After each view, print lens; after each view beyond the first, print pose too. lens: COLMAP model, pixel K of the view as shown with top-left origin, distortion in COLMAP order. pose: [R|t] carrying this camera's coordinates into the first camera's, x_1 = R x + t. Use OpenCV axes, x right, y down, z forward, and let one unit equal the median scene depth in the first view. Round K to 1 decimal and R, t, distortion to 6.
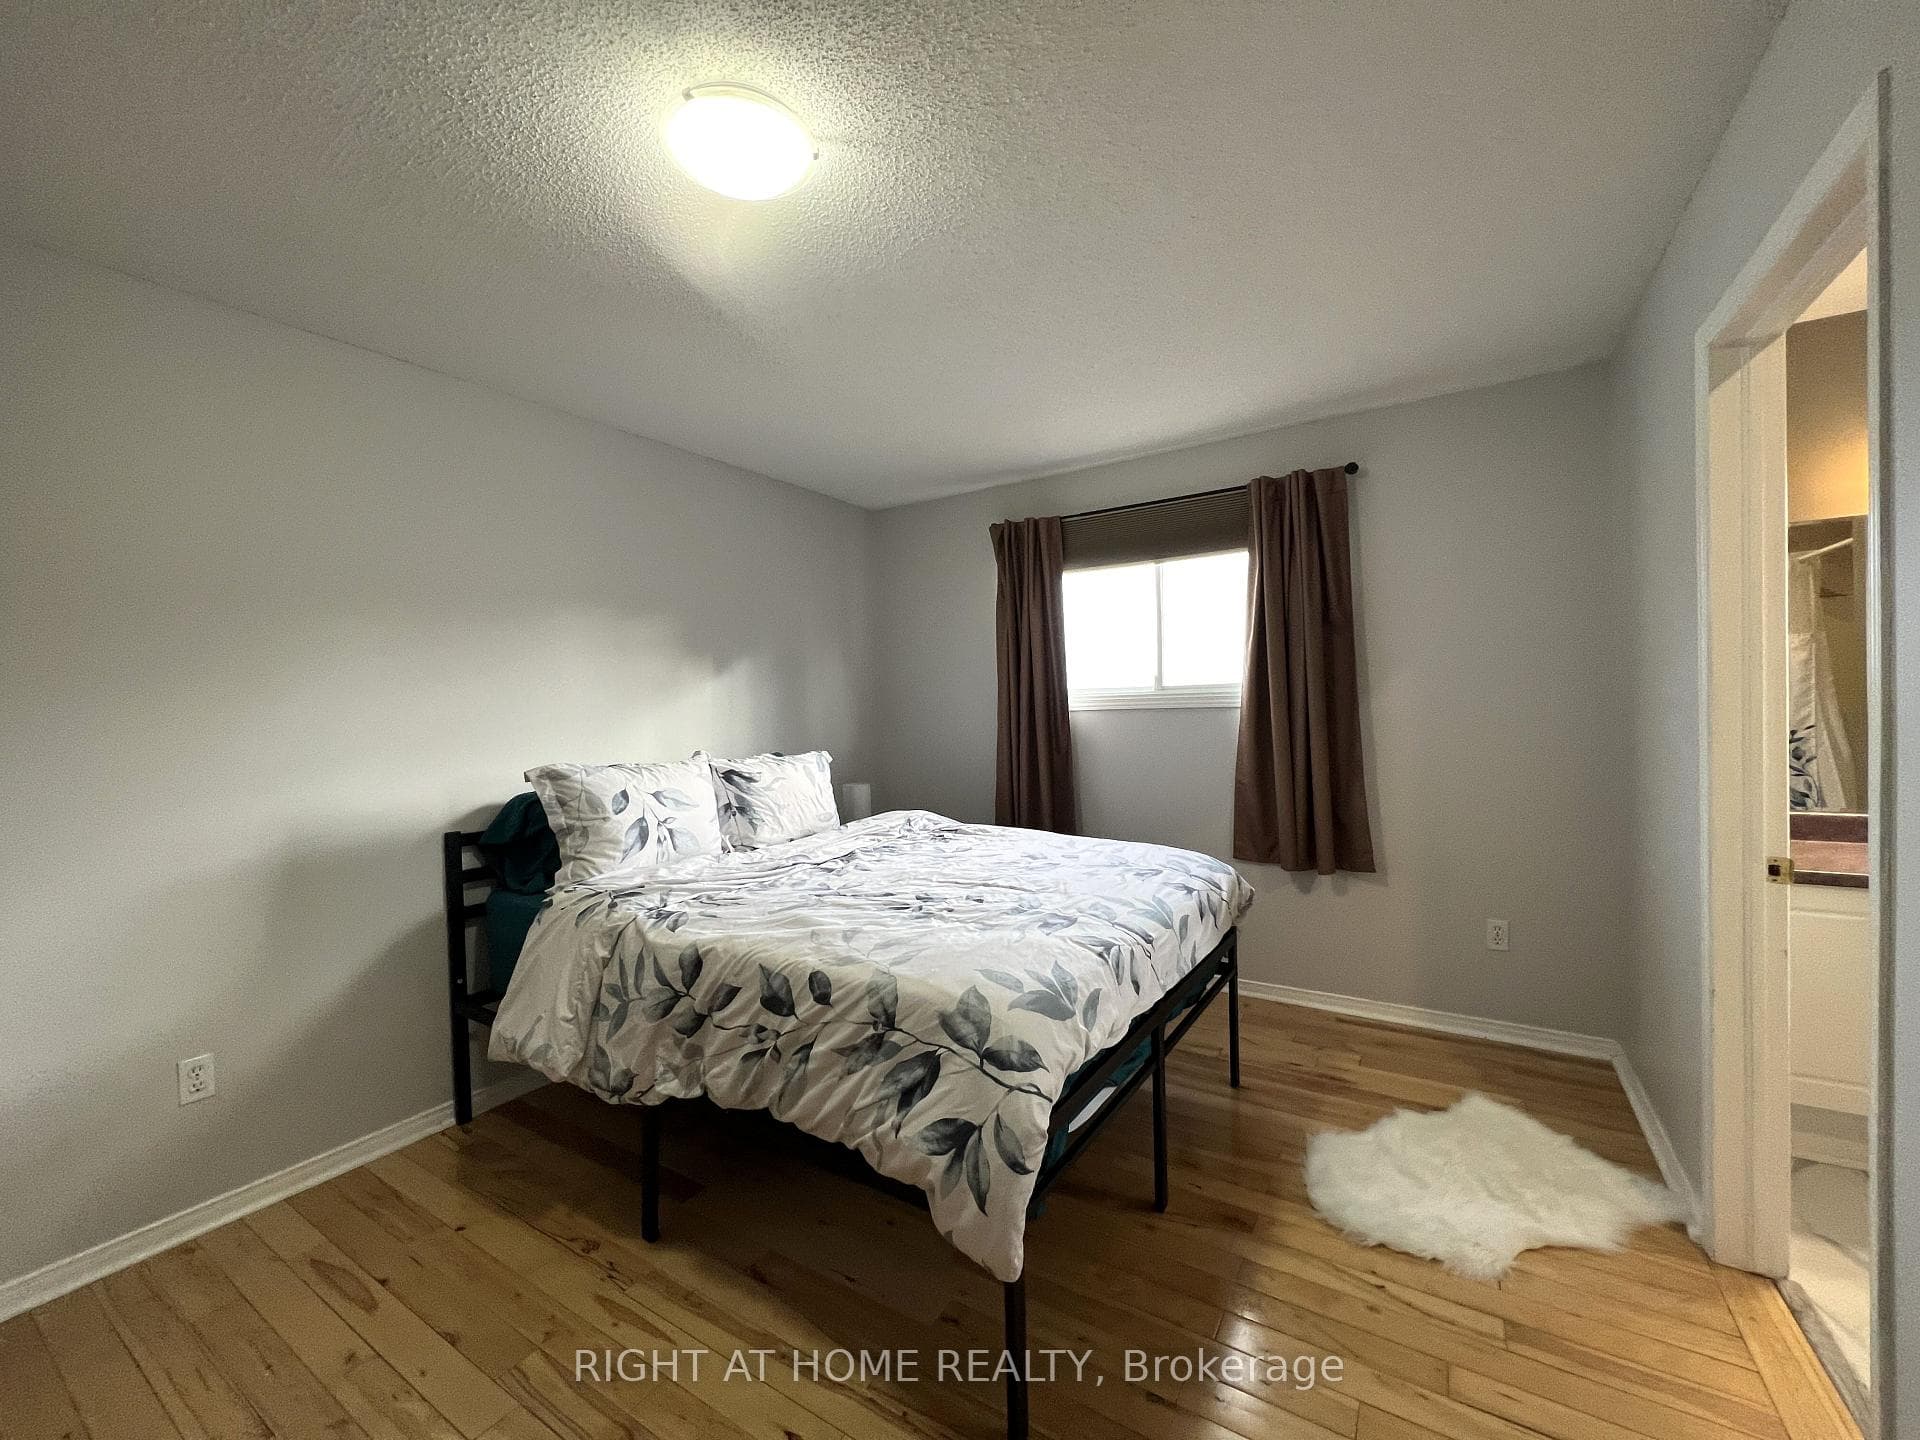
lens RADIAL K [[768.9, 0, 959.6], [0, 768.9, 719.5], [0, 0, 1]] dist [-0.000932, -0.000002]
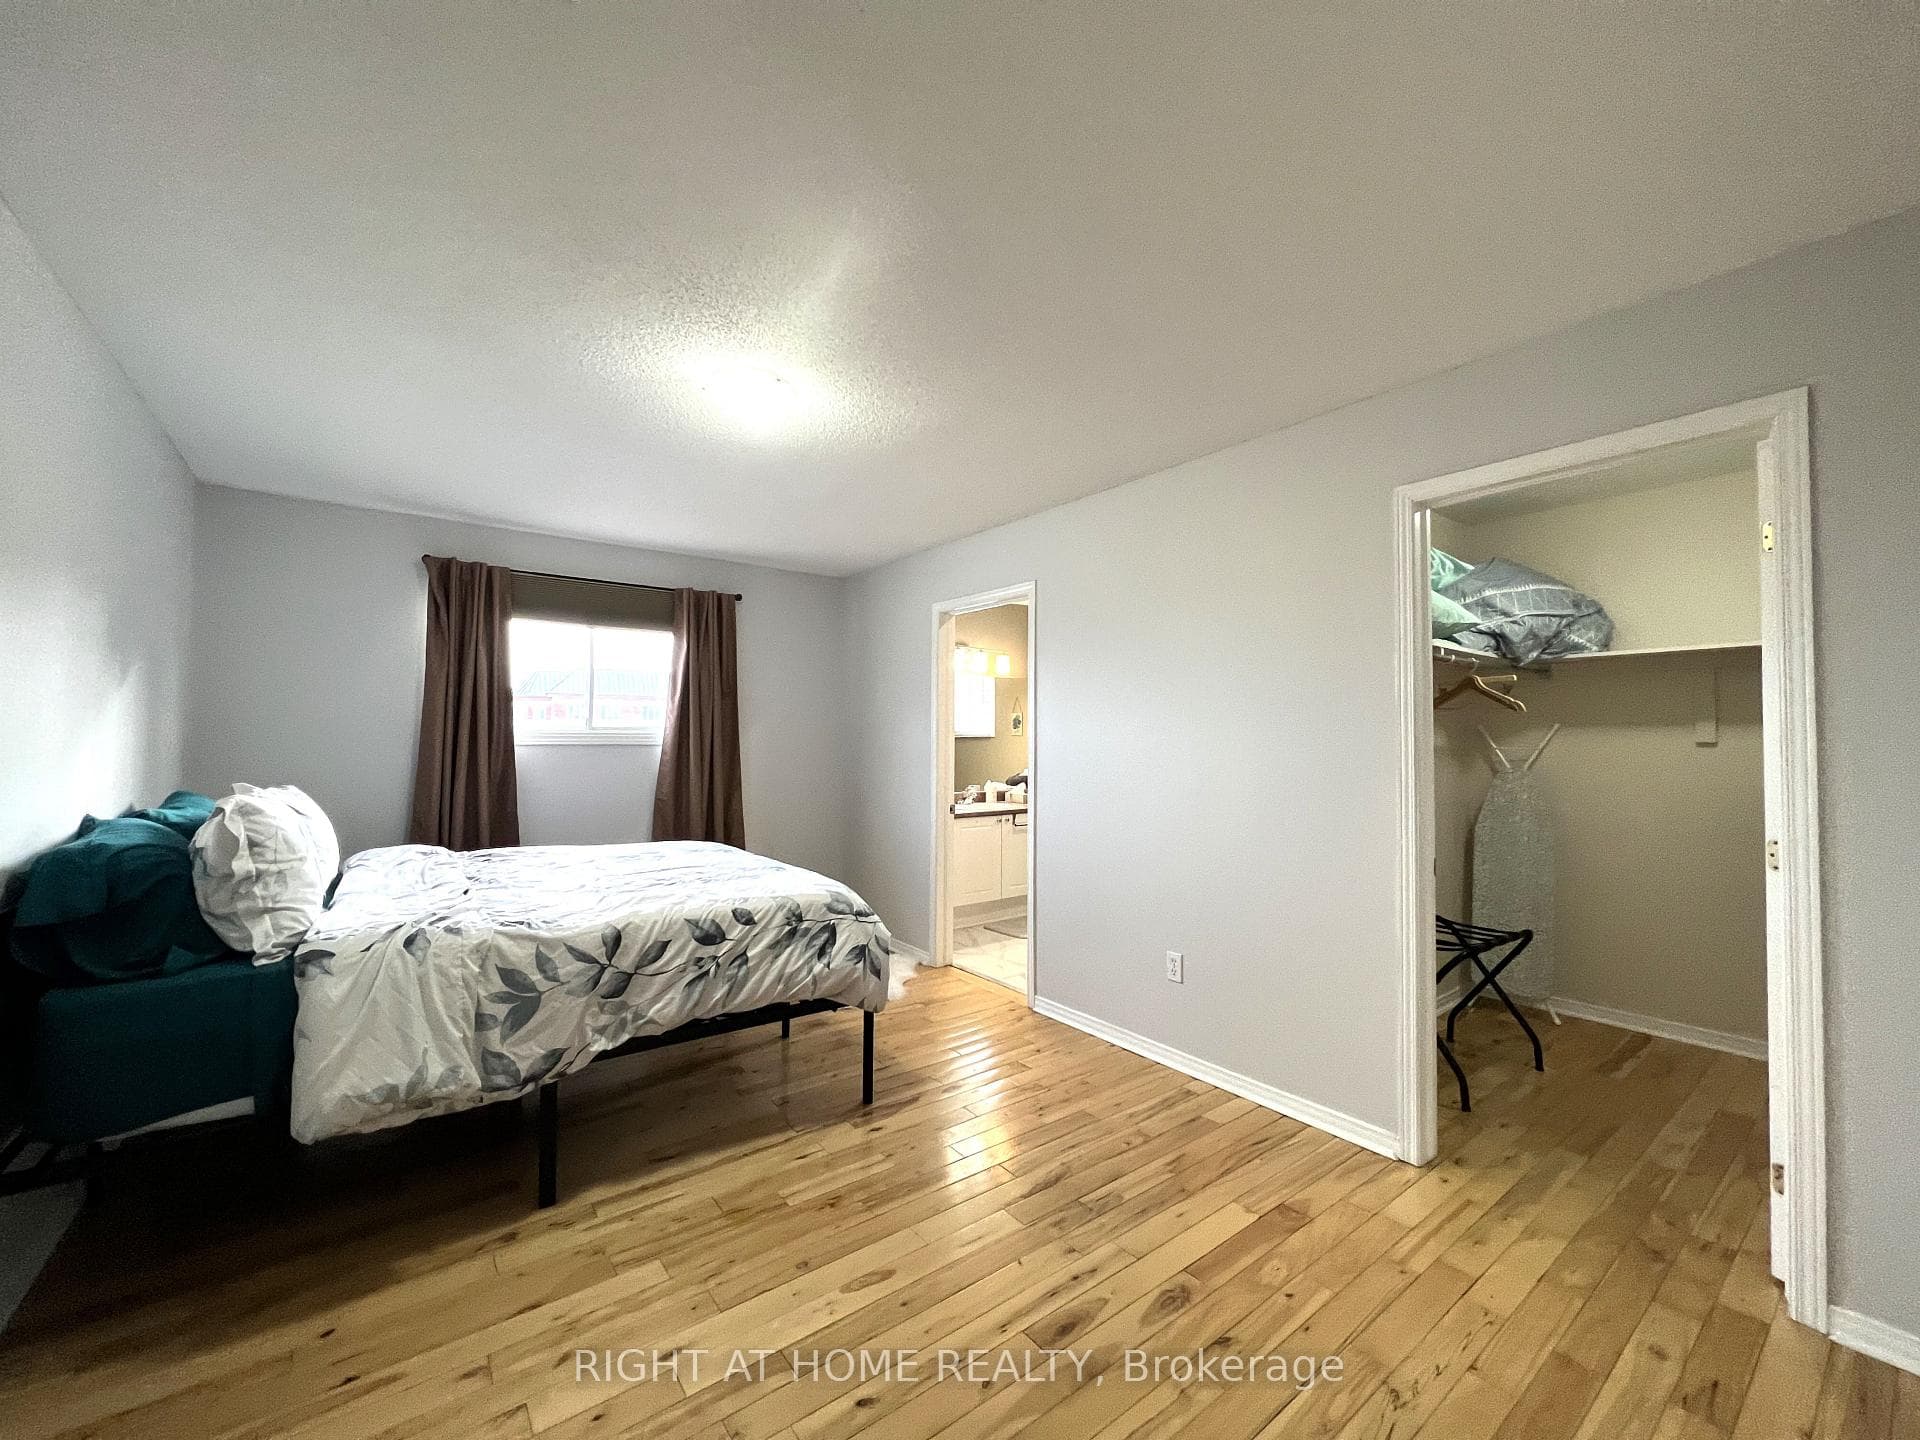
lens RADIAL K [[768.9, 0, 959.6], [0, 768.9, 719.5], [0, 0, 1]] dist [-0.000932, -0.000002]
pose [[0.345315, 0.054021, 0.936931, -1.361268], [0.001644, 0.998306, -0.058166, 0.035546], [-0.938485, 0.021626, 0.344641, 0.034927]]
